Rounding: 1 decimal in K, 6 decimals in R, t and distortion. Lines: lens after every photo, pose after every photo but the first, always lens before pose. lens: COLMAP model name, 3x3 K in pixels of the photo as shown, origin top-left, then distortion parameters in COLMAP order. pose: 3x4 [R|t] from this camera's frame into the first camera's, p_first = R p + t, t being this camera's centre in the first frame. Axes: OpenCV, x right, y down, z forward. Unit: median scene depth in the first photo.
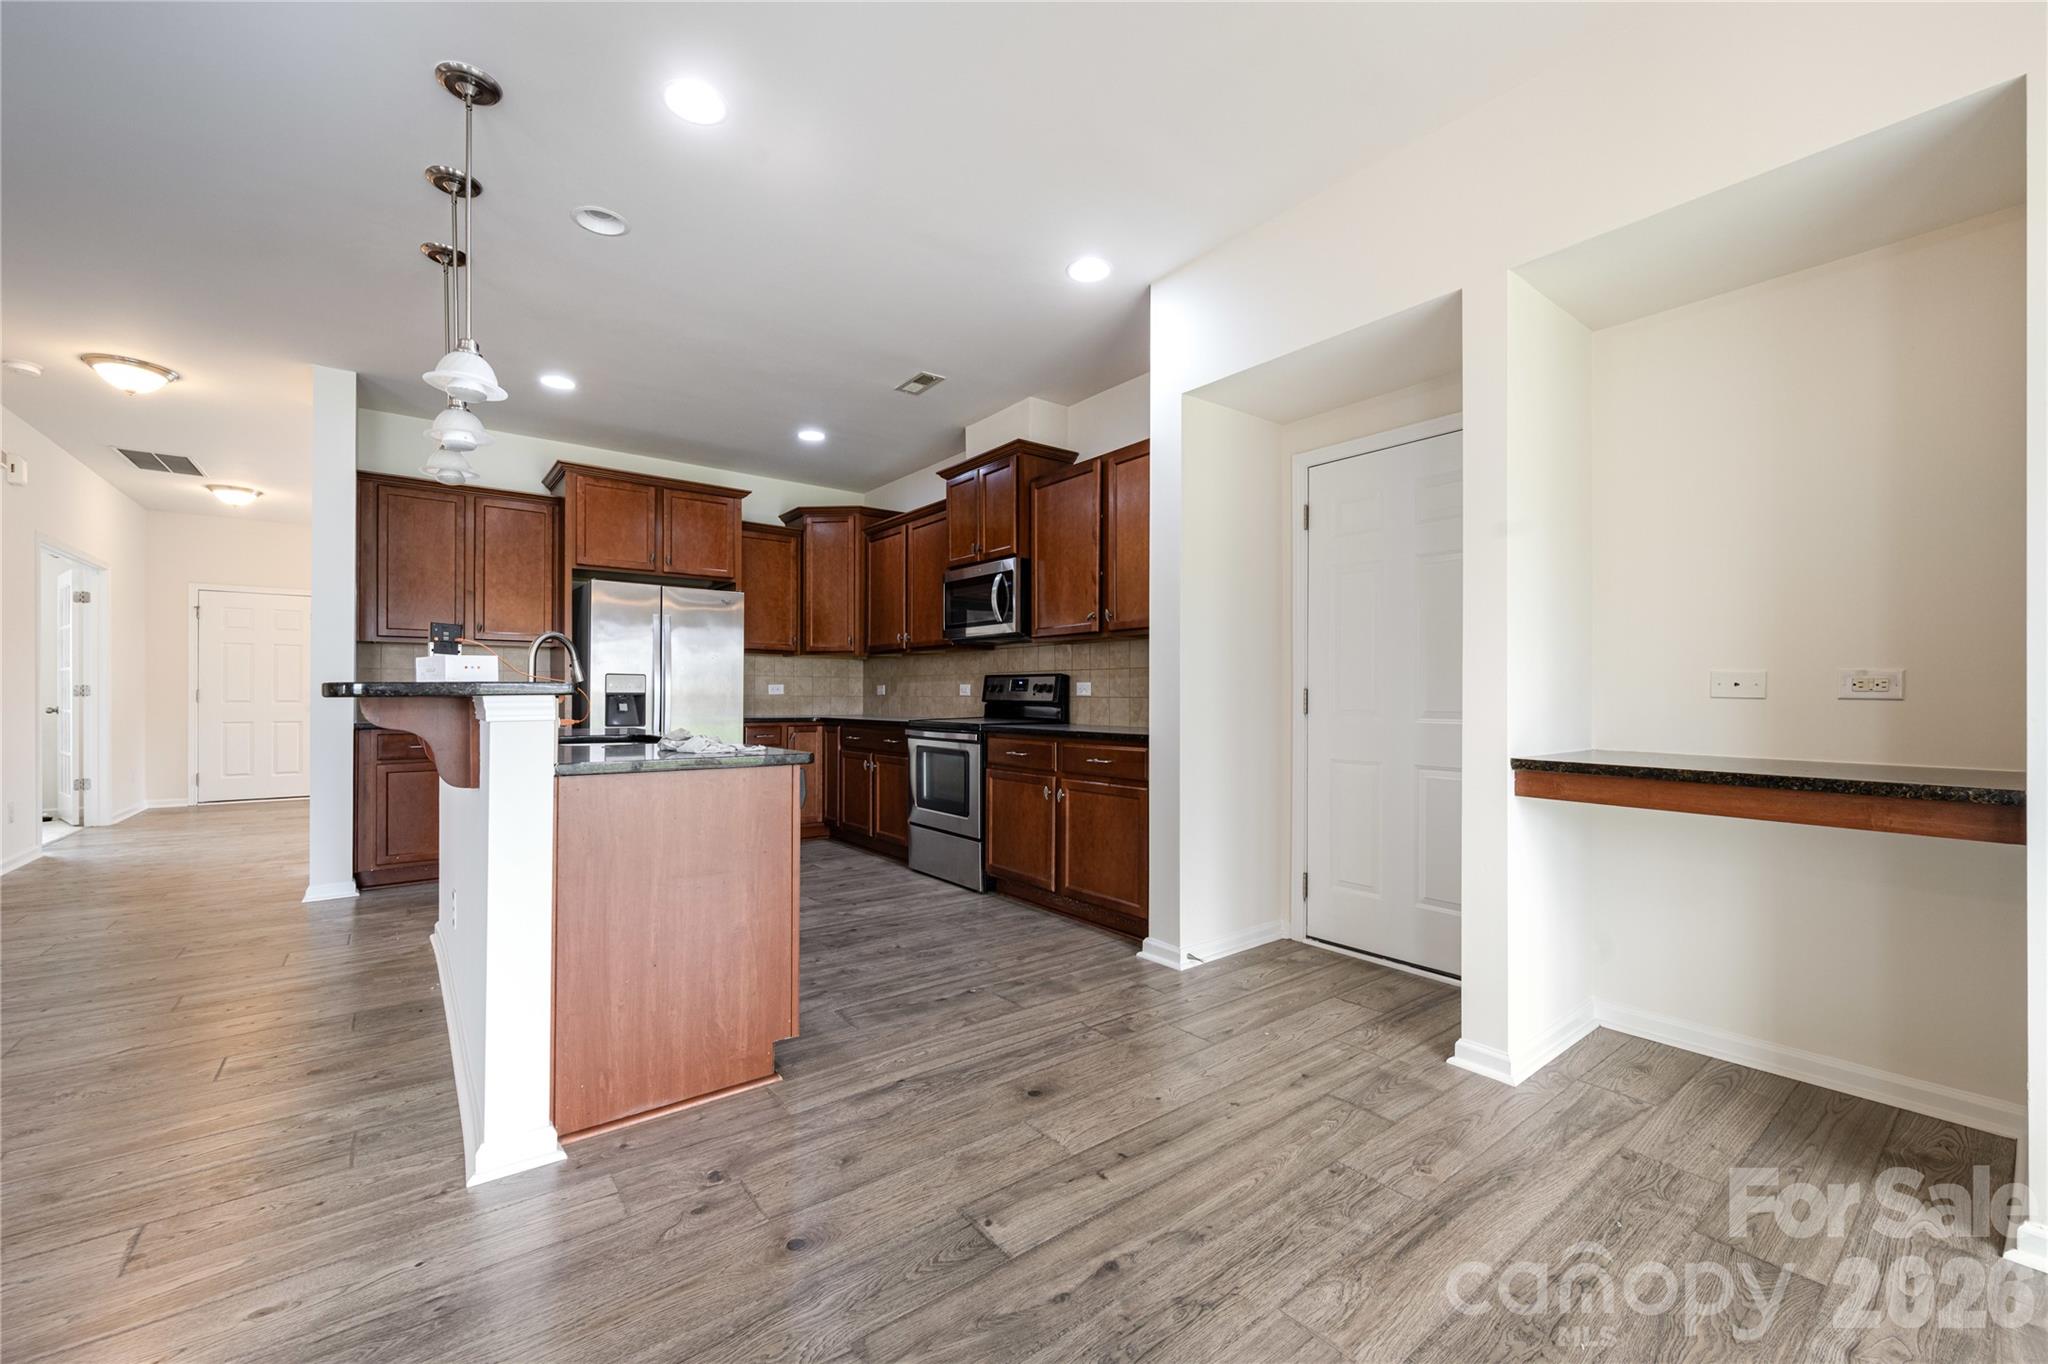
lens RADIAL K [[816.0, 0, 1027.6], [0, 816.0, 692.0], [0, 0, 1]] dist [0.002509, 0.000268]
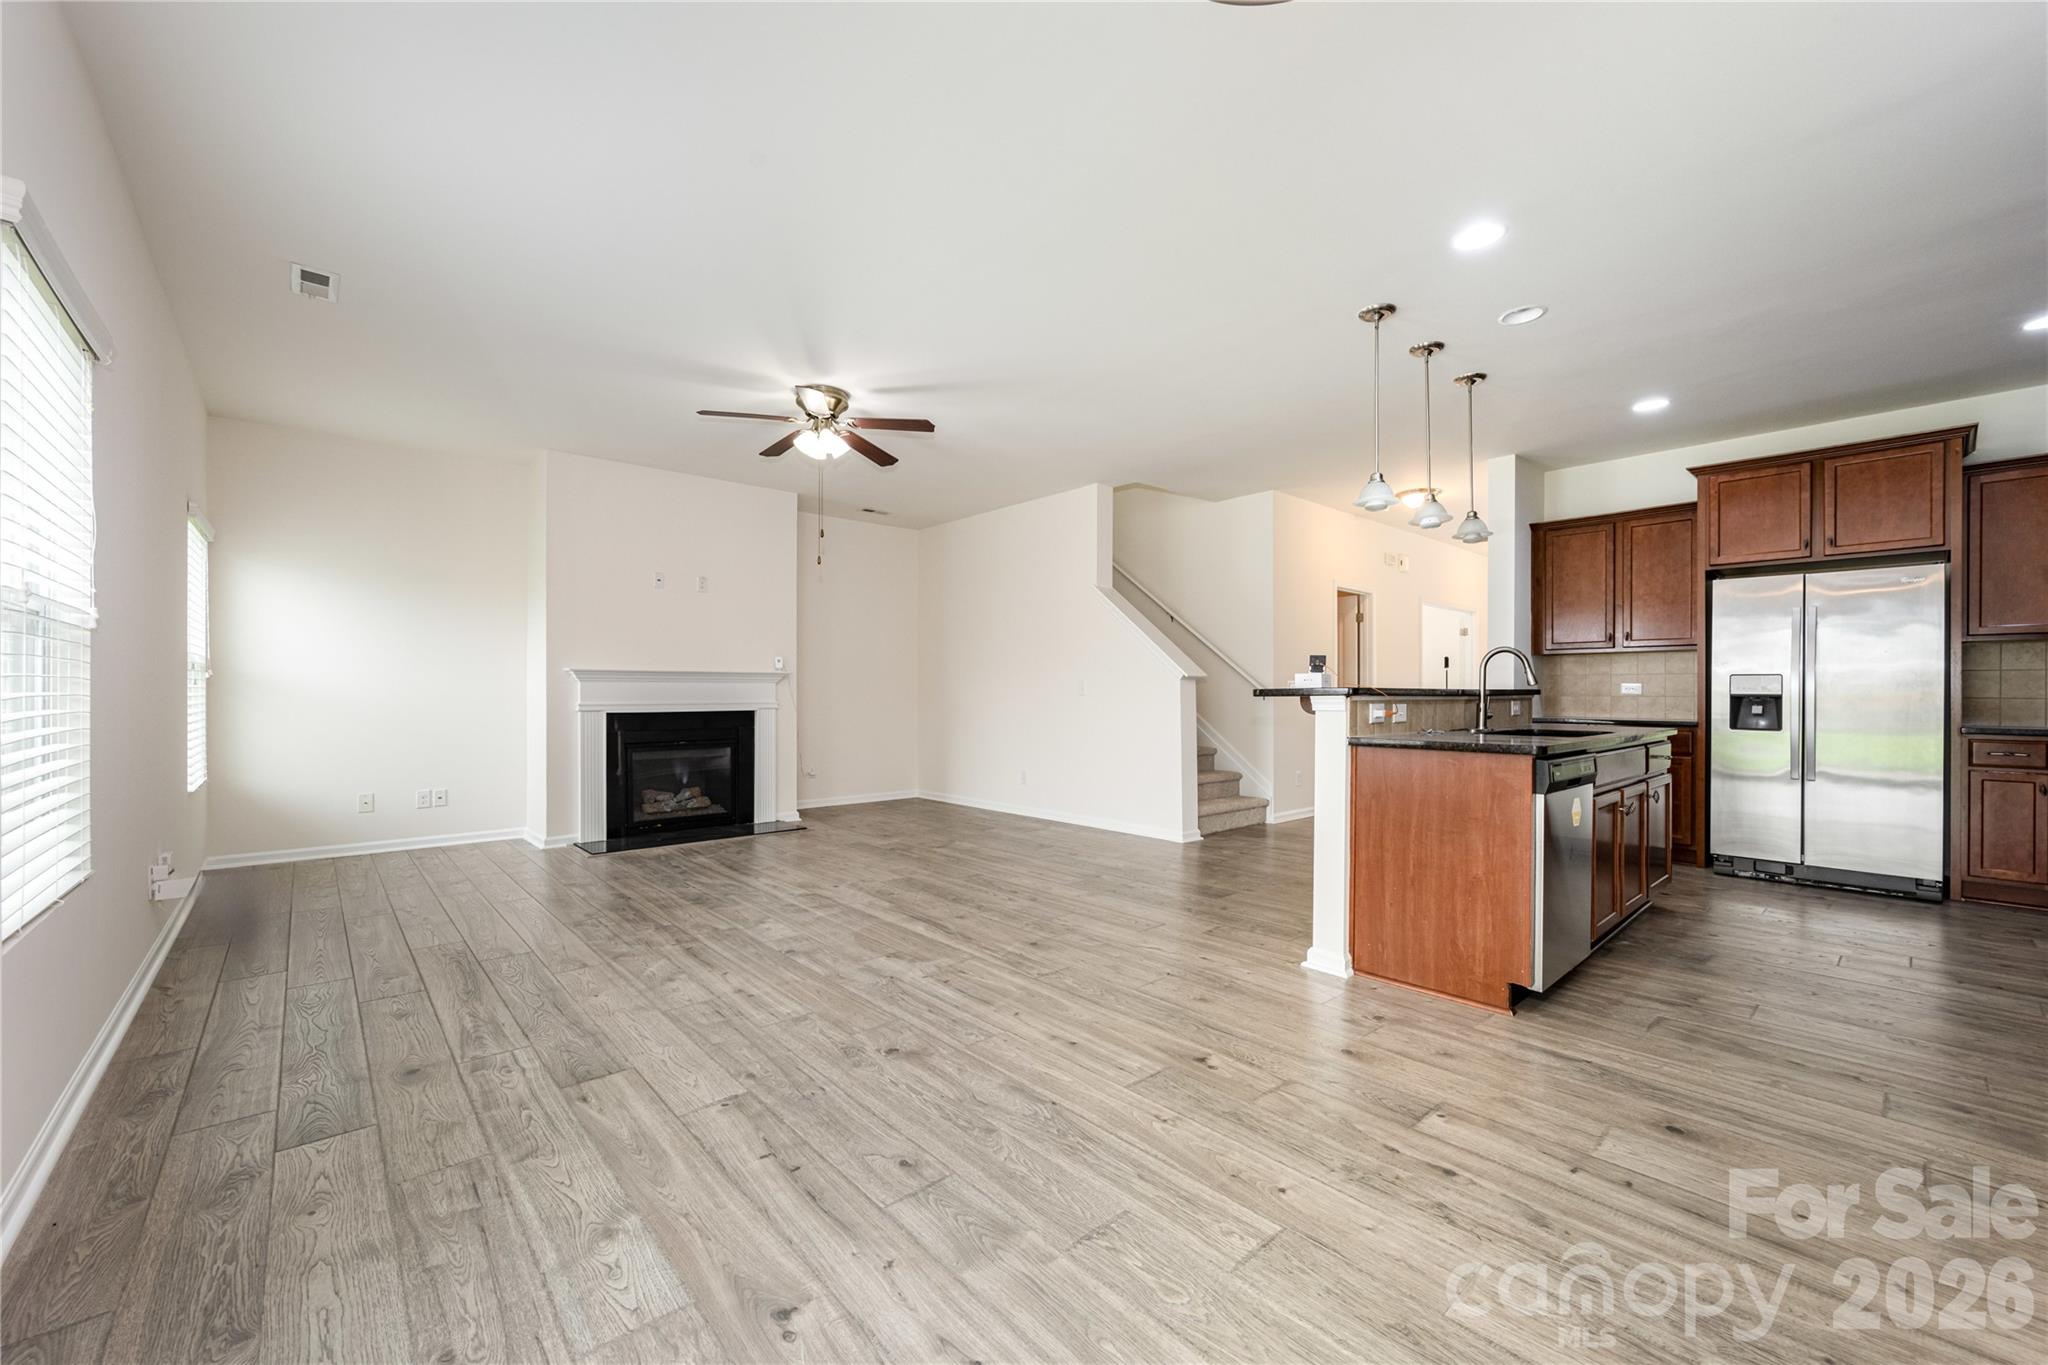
lens RADIAL K [[816.0, 0, 1020.1], [0, 816.0, 689.6], [0, 0, 1]] dist [0.002509, 0.000268]
pose [[0.065278, -0.006526, -0.997846, 0.454285], [0.000938, 0.999979, -0.006479, 0.001109], [0.997867, -0.000513, 0.065283, 0.106476]]
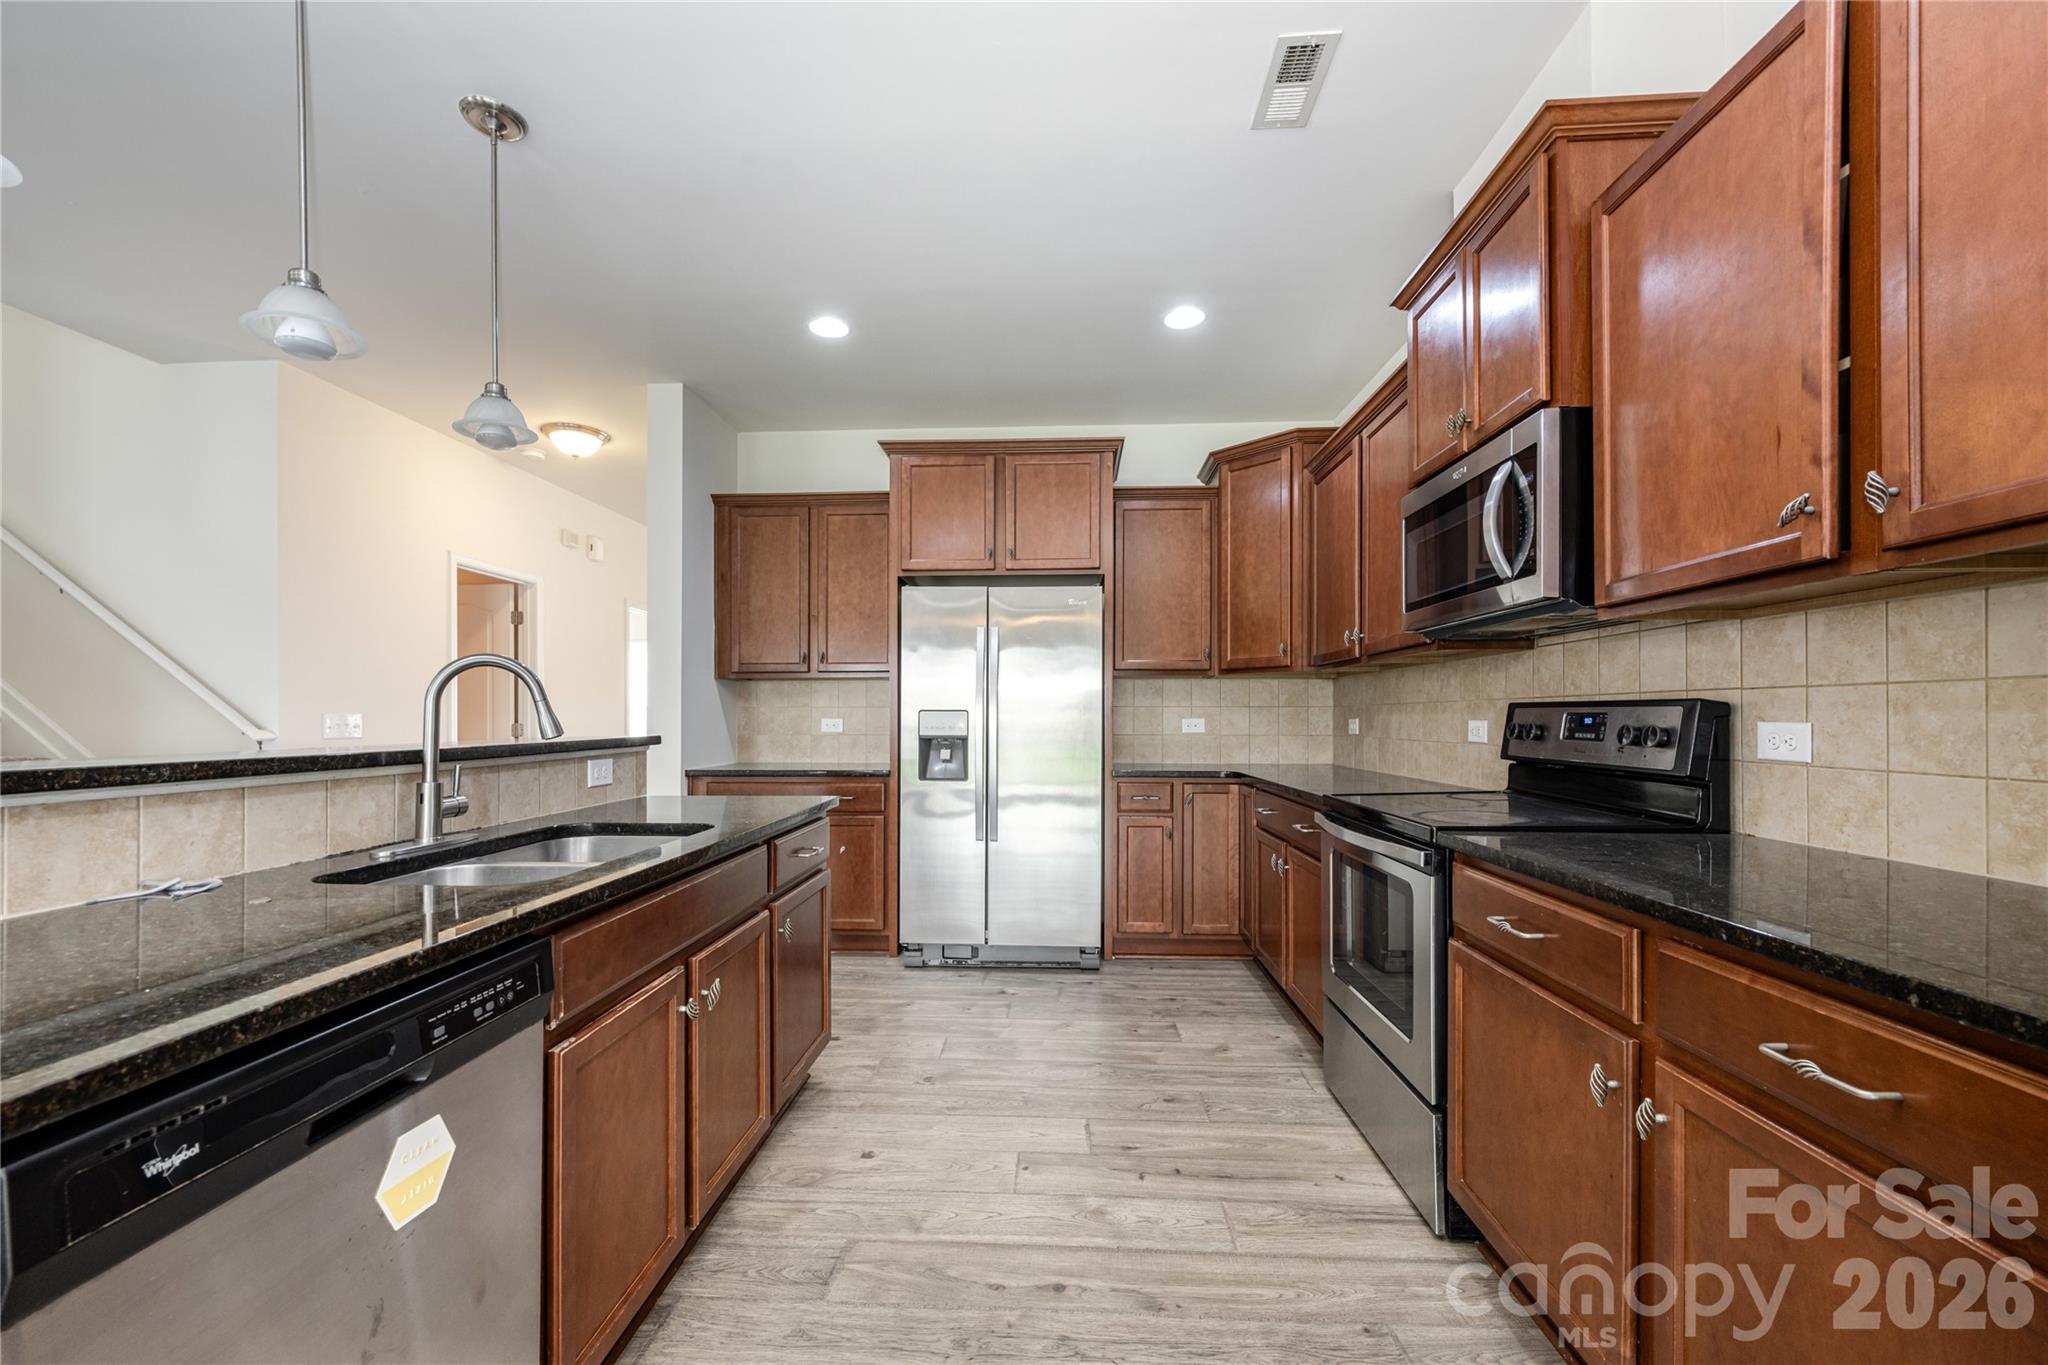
lens RADIAL K [[816.0, 0, 1023.9], [0, 816.0, 716.2], [0, 0, 1]] dist [0.002509, 0.000268]
pose [[0.754919, -0.004851, -0.655800, 0.057527], [0.006471, 0.999979, 0.000052, -0.018228], [0.655786, -0.004282, 0.754935, 0.562918]]
